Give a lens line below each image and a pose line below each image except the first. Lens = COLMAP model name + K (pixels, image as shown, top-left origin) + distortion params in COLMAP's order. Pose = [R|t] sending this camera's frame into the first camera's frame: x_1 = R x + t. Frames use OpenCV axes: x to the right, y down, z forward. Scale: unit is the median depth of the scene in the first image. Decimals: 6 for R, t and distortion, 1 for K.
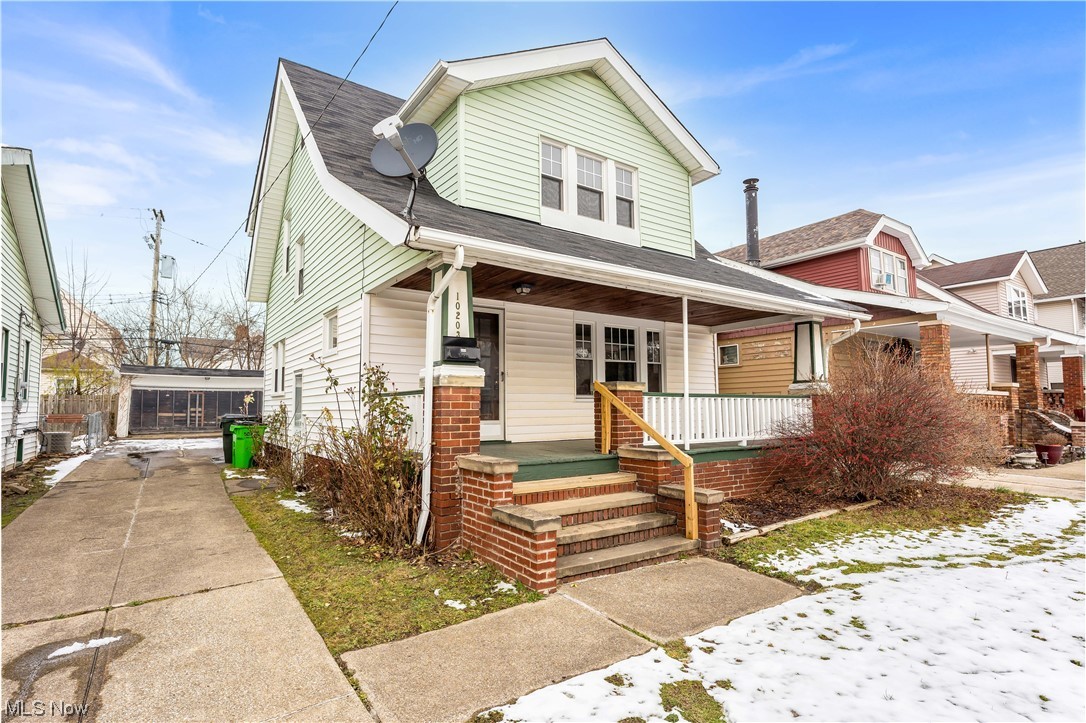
lens RADIAL K [[546.3, 0, 543.0], [0, 546.3, 361.5], [0, 0, 1]] dist [0.001321, 0.000502]
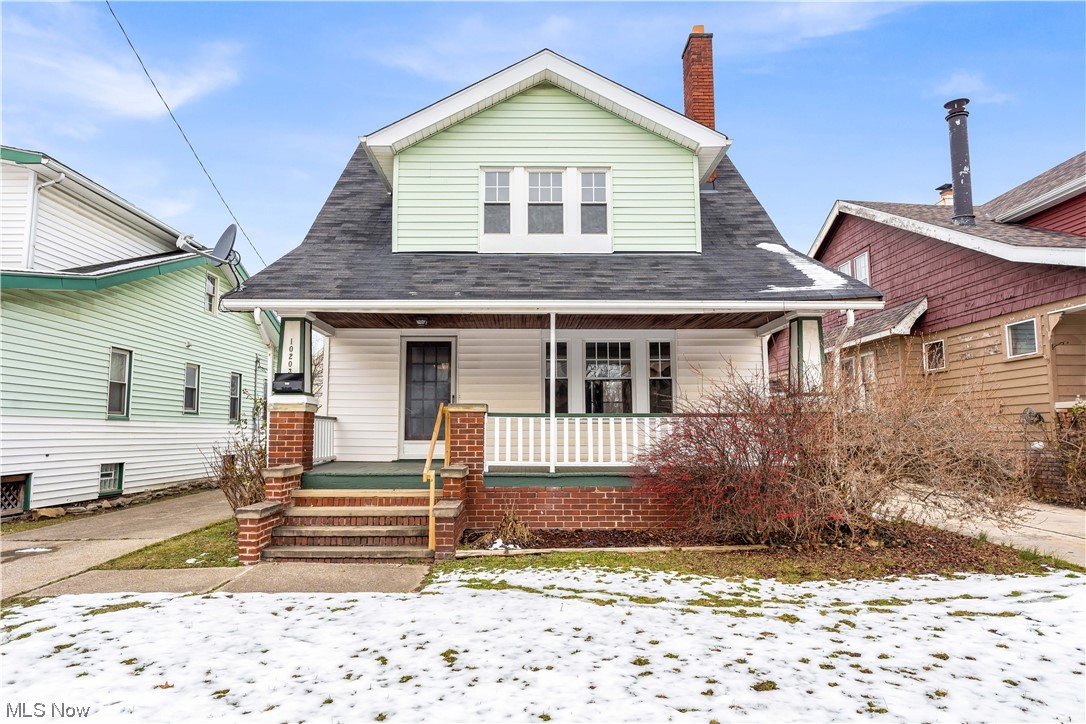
lens RADIAL K [[658.9, 0, 543.0], [0, 658.9, 362.0], [0, 0, 1]] dist [0.000546, -0.000528]
pose [[0.828948, -0.056135, -0.556502, 0.893697], [0.044872, 0.998418, -0.033872, 0.006419], [0.557523, 0.003107, 0.830156, 0.028438]]
